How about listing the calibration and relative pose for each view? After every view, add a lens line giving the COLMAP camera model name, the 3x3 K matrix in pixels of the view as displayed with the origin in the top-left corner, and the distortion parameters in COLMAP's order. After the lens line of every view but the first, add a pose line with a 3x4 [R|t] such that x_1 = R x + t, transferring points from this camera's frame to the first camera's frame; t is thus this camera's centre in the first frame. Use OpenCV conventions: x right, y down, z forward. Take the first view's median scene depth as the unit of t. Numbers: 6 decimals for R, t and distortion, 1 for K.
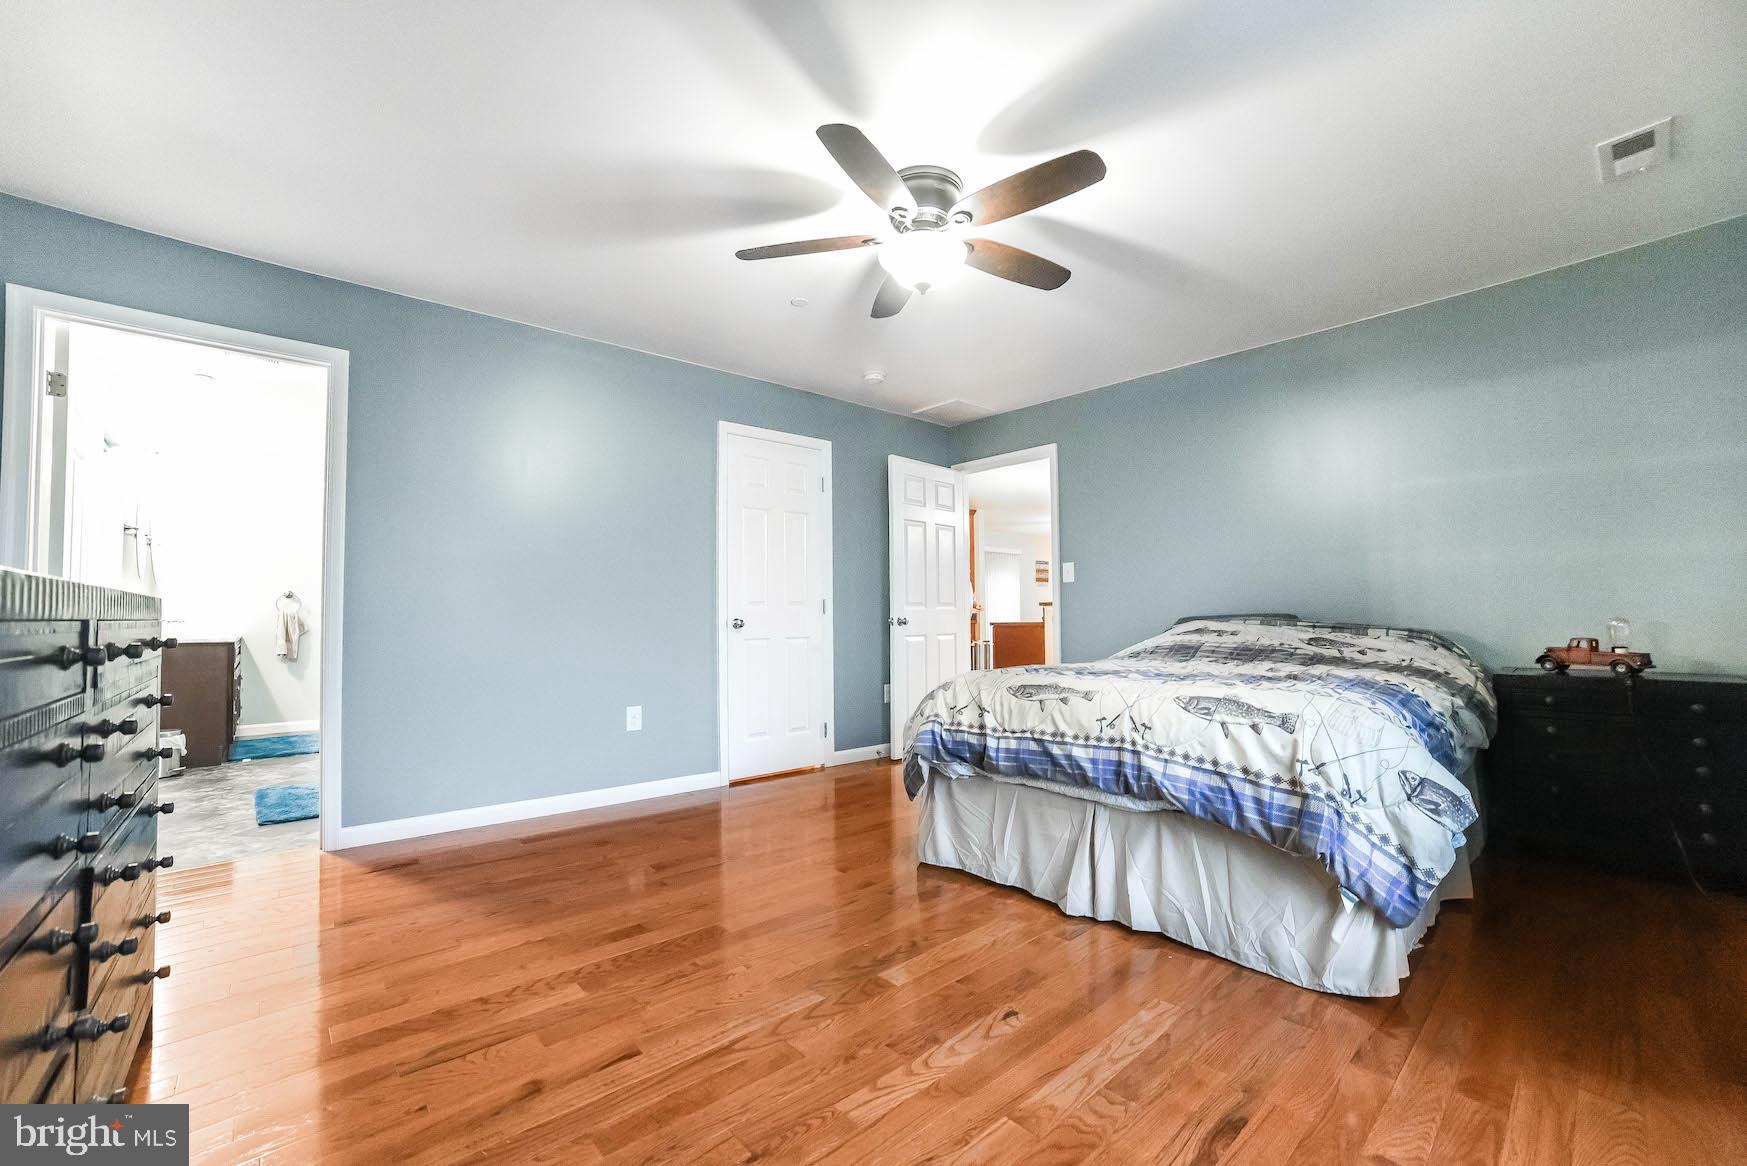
lens RADIAL K [[710.2, 0, 866.3], [0, 710.2, 590.7], [0, 0, 1]] dist [-0.086242, 0.033730]
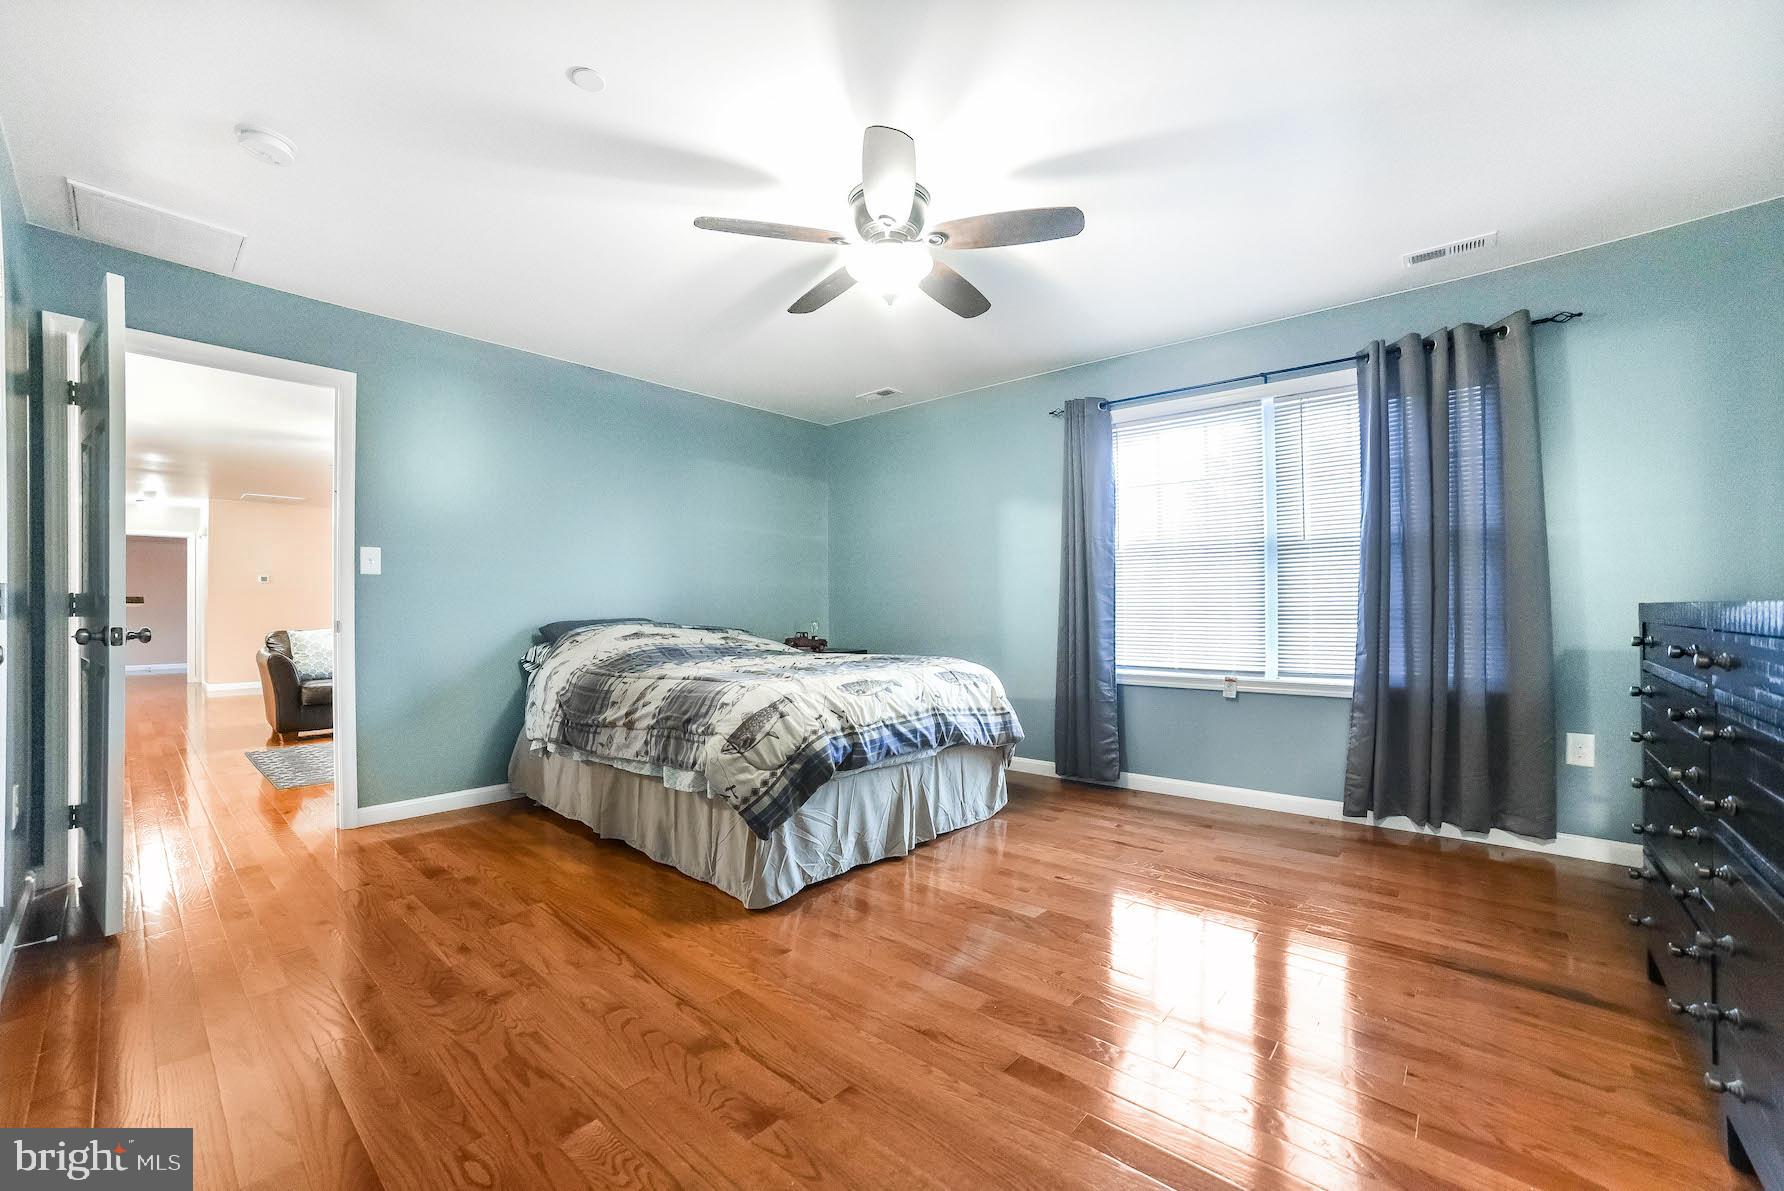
lens RADIAL K [[725.2, 0, 884.6], [0, 725.2, 603.3], [0, 0, 1]] dist [-0.086242, 0.033730]
pose [[-0.127584, 0.017409, 0.991675, -1.015501], [-0.030594, 0.999301, -0.021479, 0.033595], [-0.991356, -0.033080, -0.126962, 1.221225]]
